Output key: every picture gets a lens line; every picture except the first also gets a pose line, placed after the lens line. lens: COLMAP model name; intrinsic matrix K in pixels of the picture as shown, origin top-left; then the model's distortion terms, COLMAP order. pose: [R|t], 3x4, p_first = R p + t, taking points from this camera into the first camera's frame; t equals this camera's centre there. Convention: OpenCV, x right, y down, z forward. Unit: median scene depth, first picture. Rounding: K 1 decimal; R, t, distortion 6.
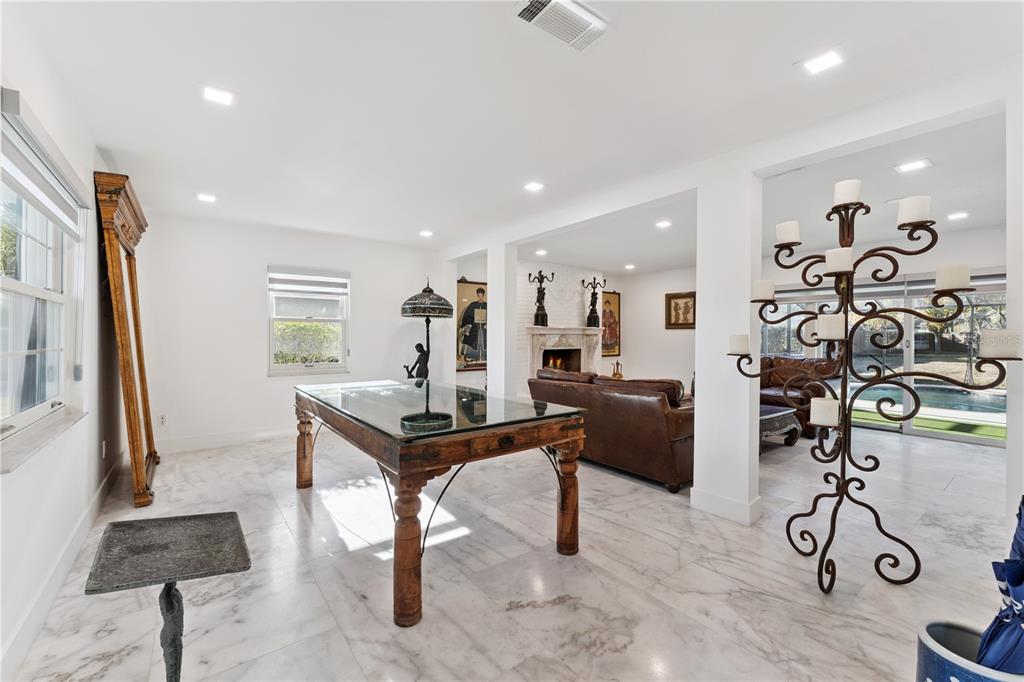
lens RADIAL K [[422.1, 0, 512.9], [0, 422.1, 337.1], [0, 0, 1]] dist [-0.004071, -0.000451]
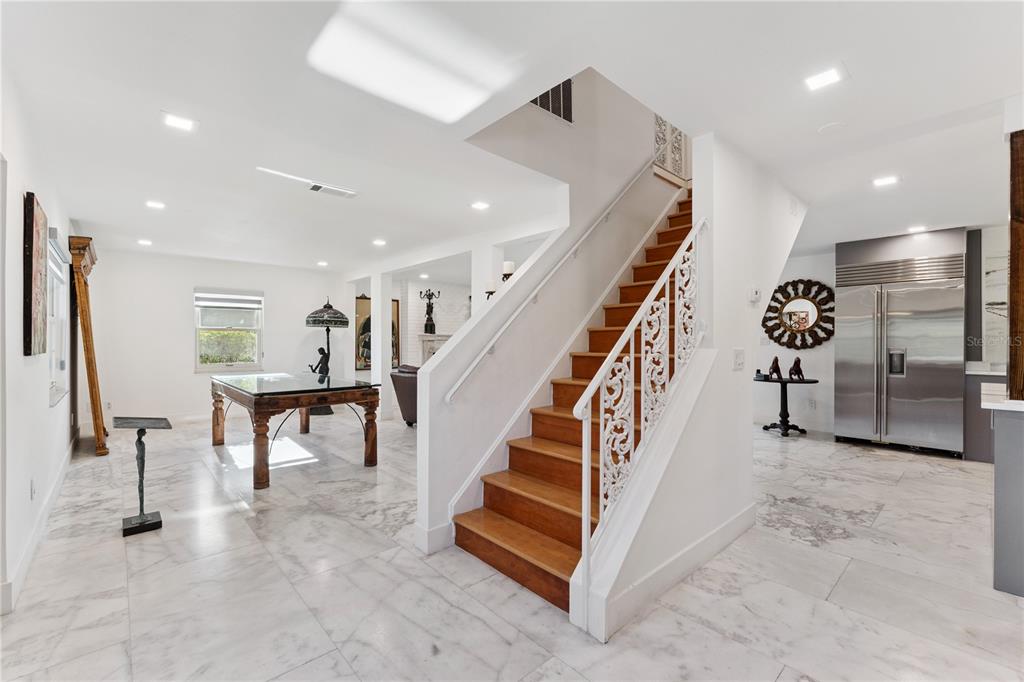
lens RADIAL K [[427.7, 0, 509.1], [0, 427.7, 345.6], [0, 0, 1]] dist [-0.002397, -0.000785]
pose [[0.995935, -0.001165, 0.090071, 0.228515], [0.000488, 0.999971, 0.007538, -0.000814], [-0.090077, -0.007464, 0.995907, -0.341645]]
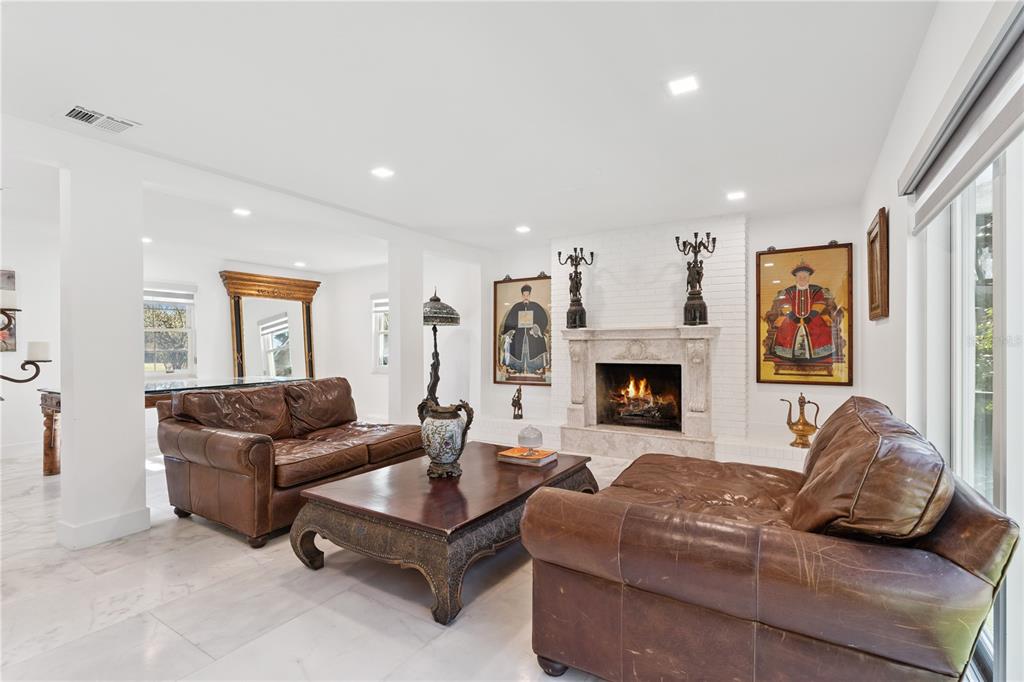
lens RADIAL K [[471.3, 0, 510.0], [0, 471.3, 343.2], [0, 0, 1]] dist [-0.003185, -0.000189]
pose [[0.348783, -0.001699, -0.937202, 0.919582], [0.009448, 0.999954, 0.001703, -0.005690], [0.937156, -0.009448, 0.348783, 0.770864]]
